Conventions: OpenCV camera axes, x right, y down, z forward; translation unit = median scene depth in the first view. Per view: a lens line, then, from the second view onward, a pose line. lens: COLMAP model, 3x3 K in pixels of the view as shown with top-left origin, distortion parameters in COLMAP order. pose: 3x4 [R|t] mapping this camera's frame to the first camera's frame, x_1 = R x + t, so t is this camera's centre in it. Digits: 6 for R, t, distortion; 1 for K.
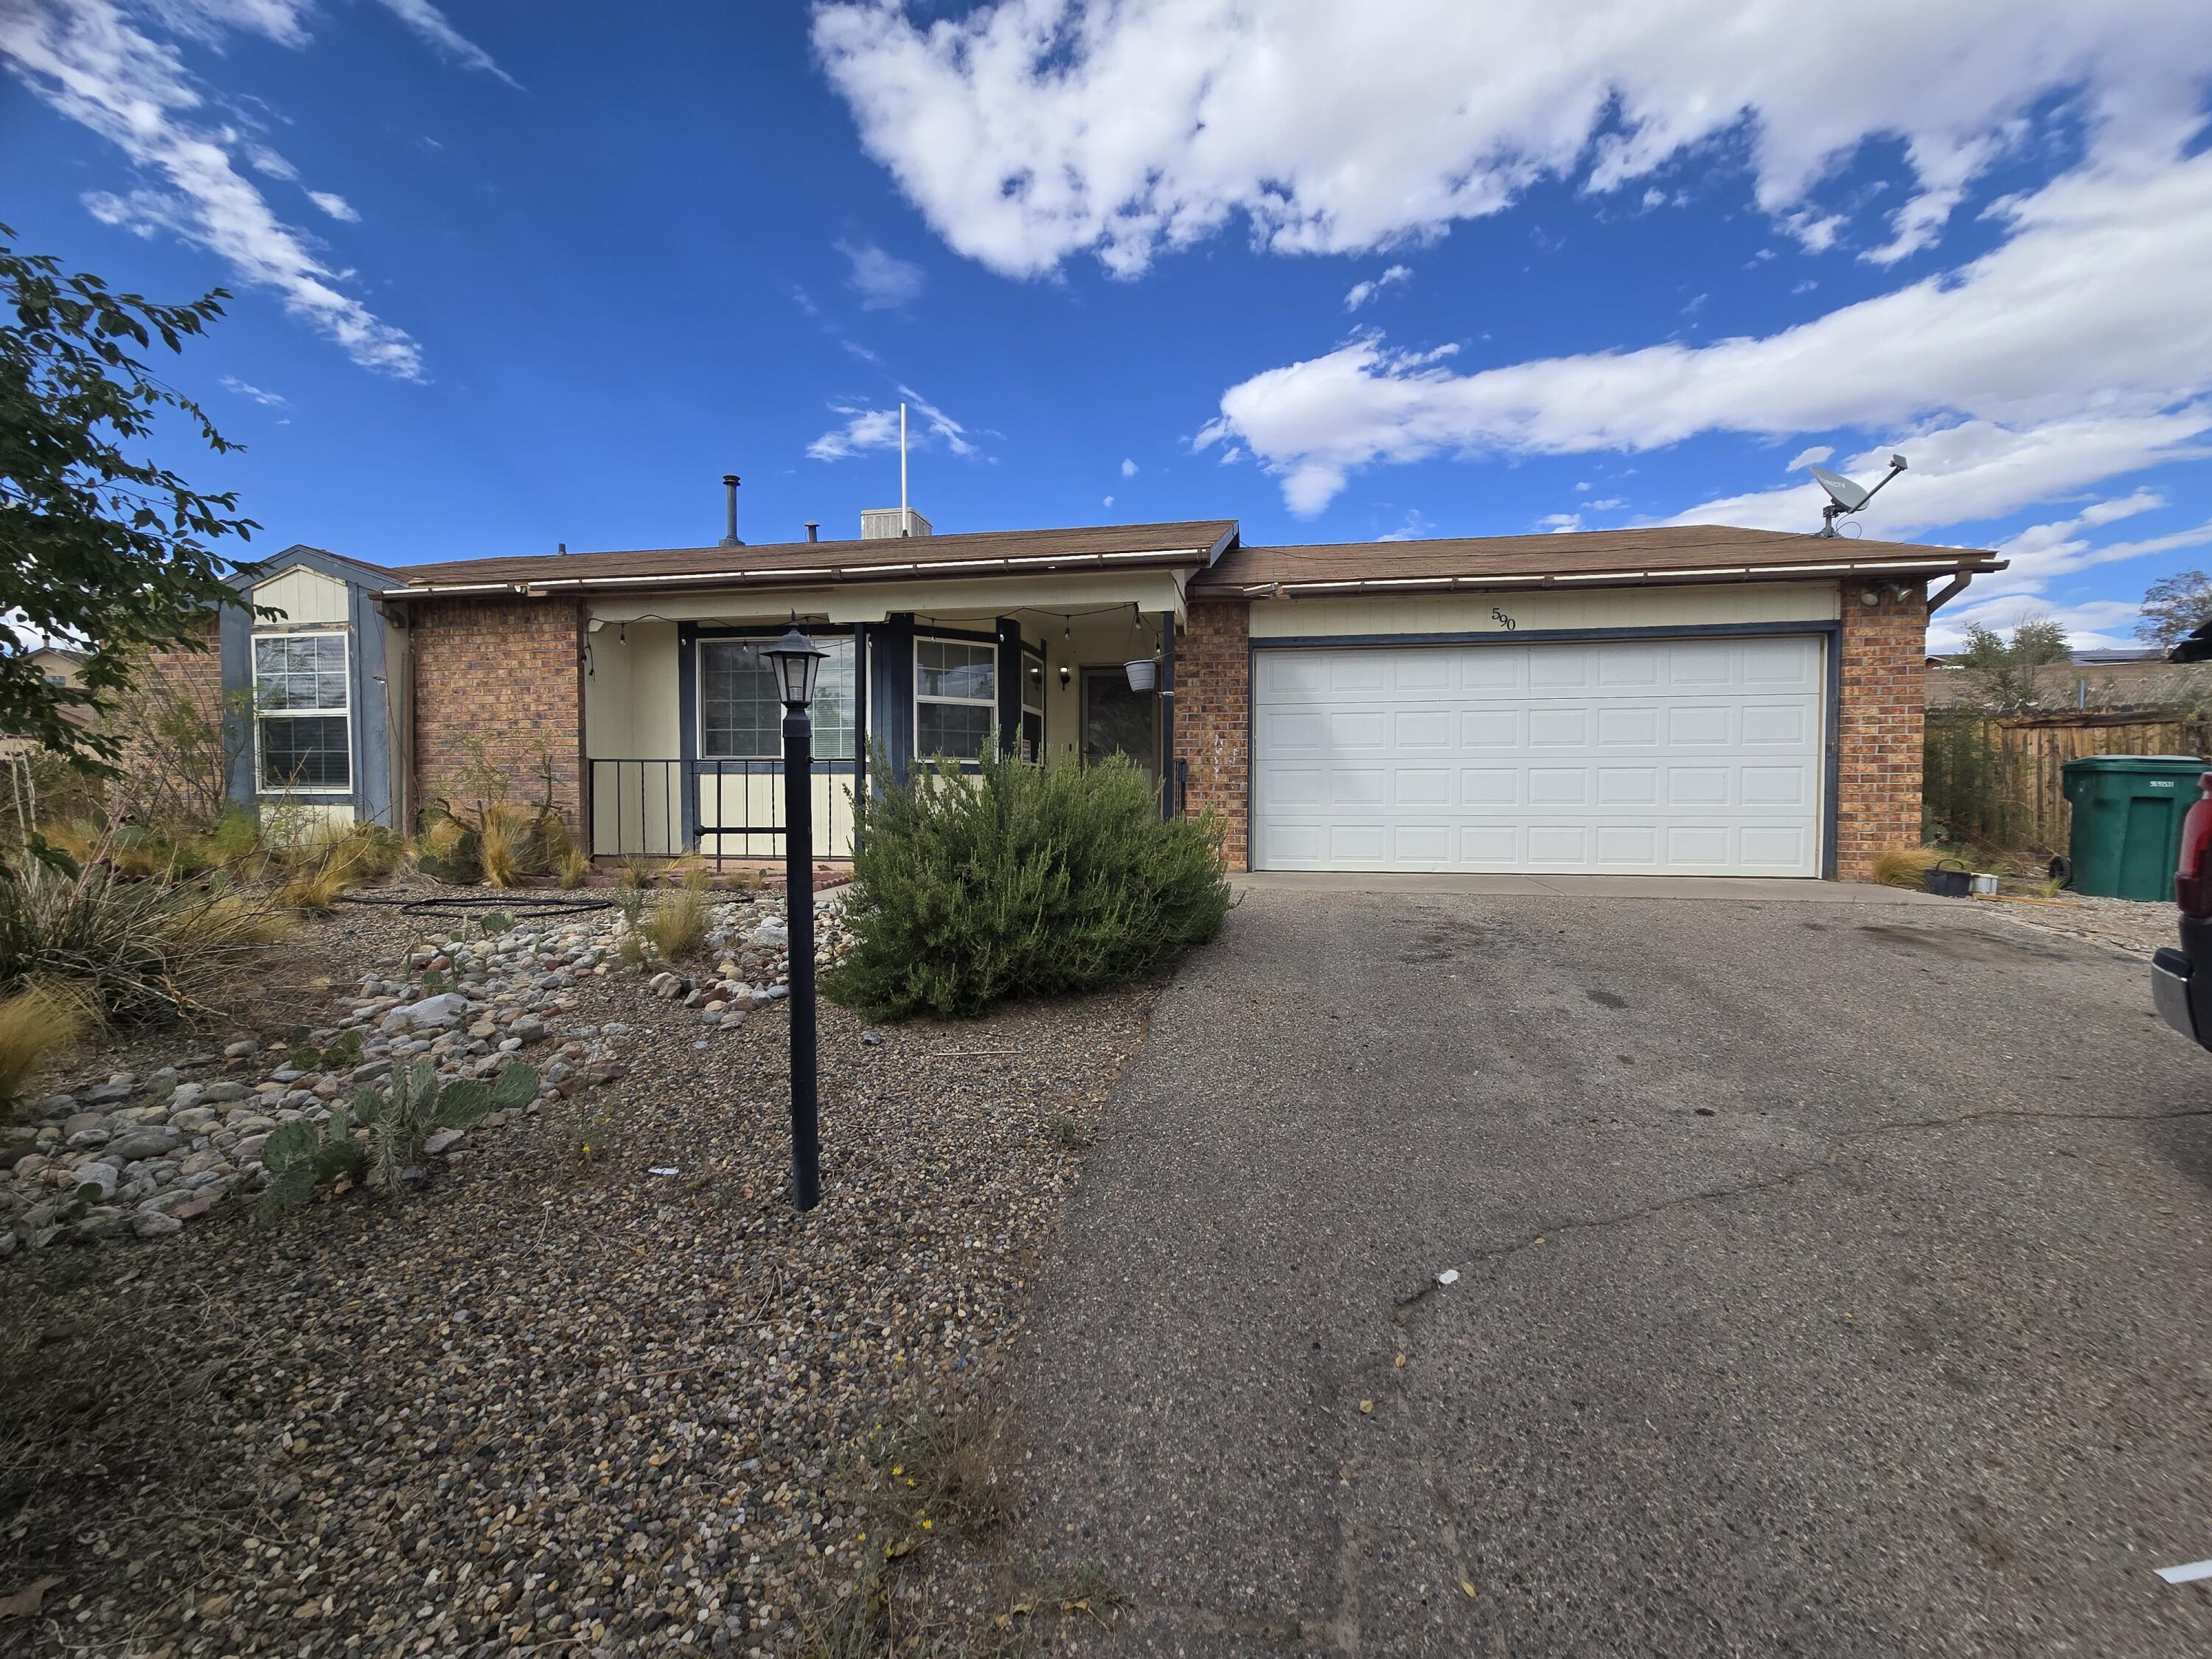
lens RADIAL K [[905.8, 0, 1106.0], [0, 905.8, 829.5], [0, 0, 1]] dist [-0.015097, 0.004475]
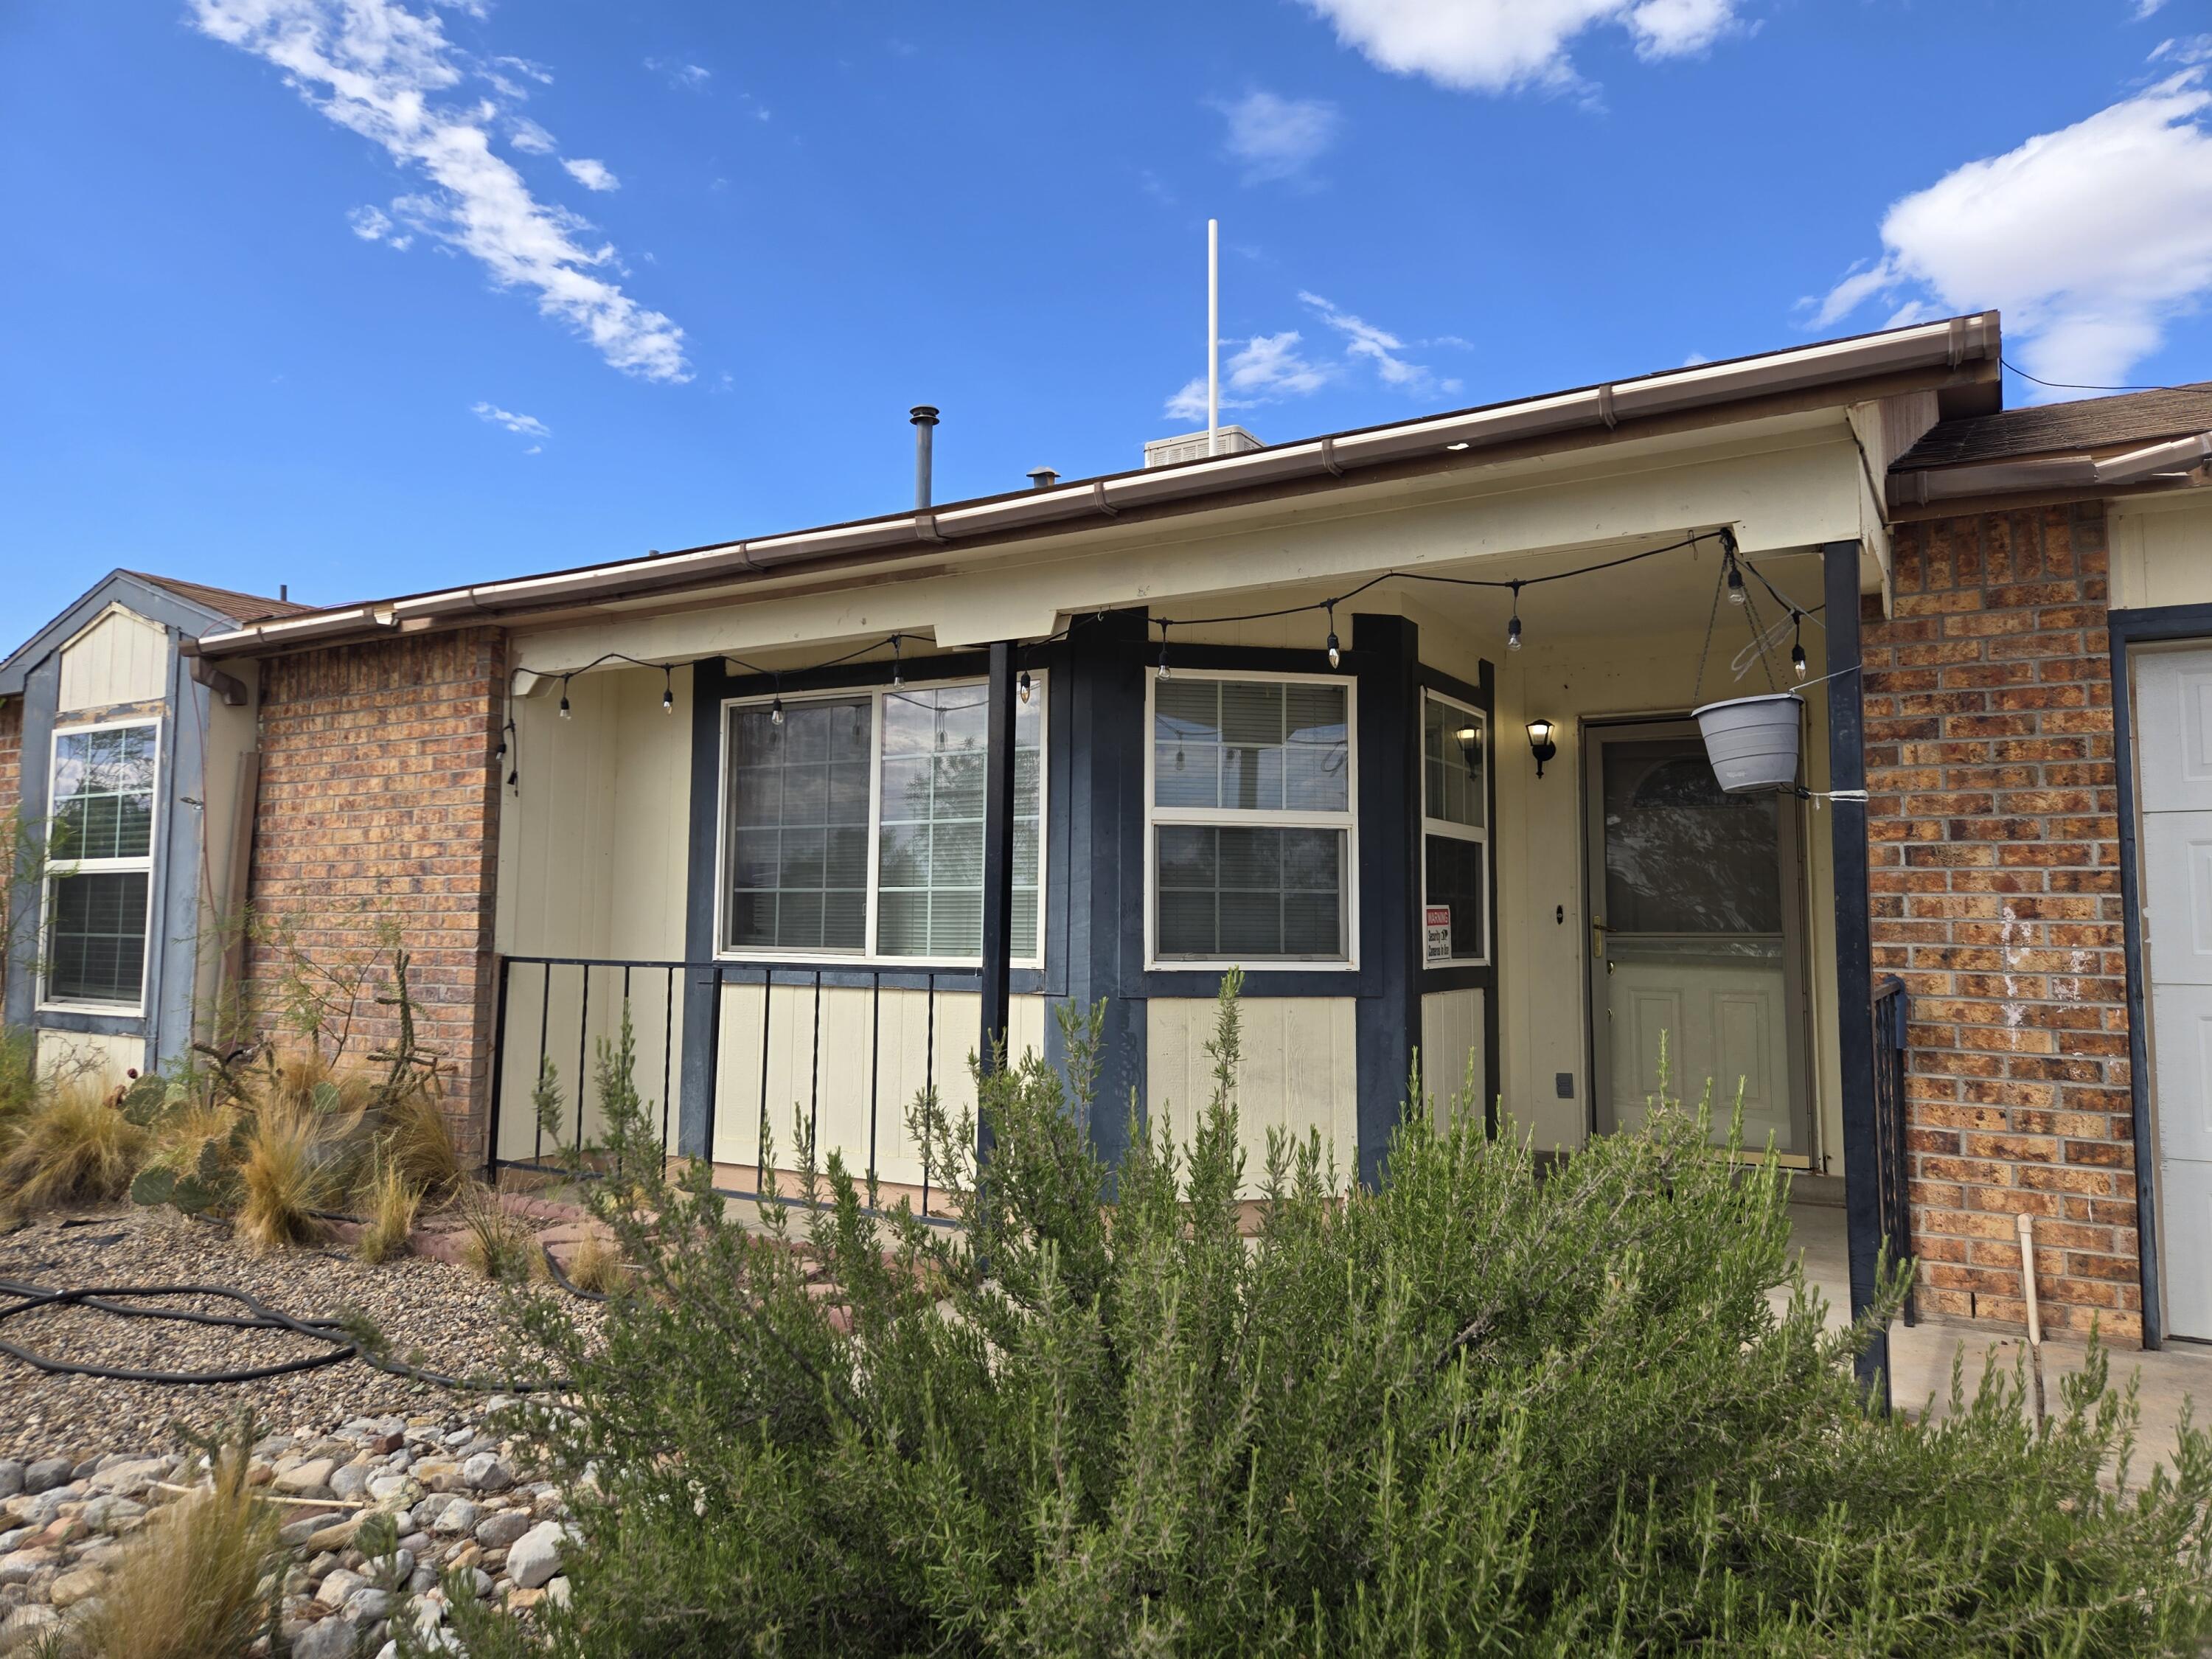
lens RADIAL K [[1459.9, 0, 1106.7], [0, 1459.9, 797.3], [0, 0, 1]] dist [0.058530, -0.046420]
pose [[0.935554, -0.027091, -0.352142, 0.006602], [-0.017129, 0.992400, -0.121856, -0.070486], [0.352767, 0.120035, 0.927980, 0.365749]]
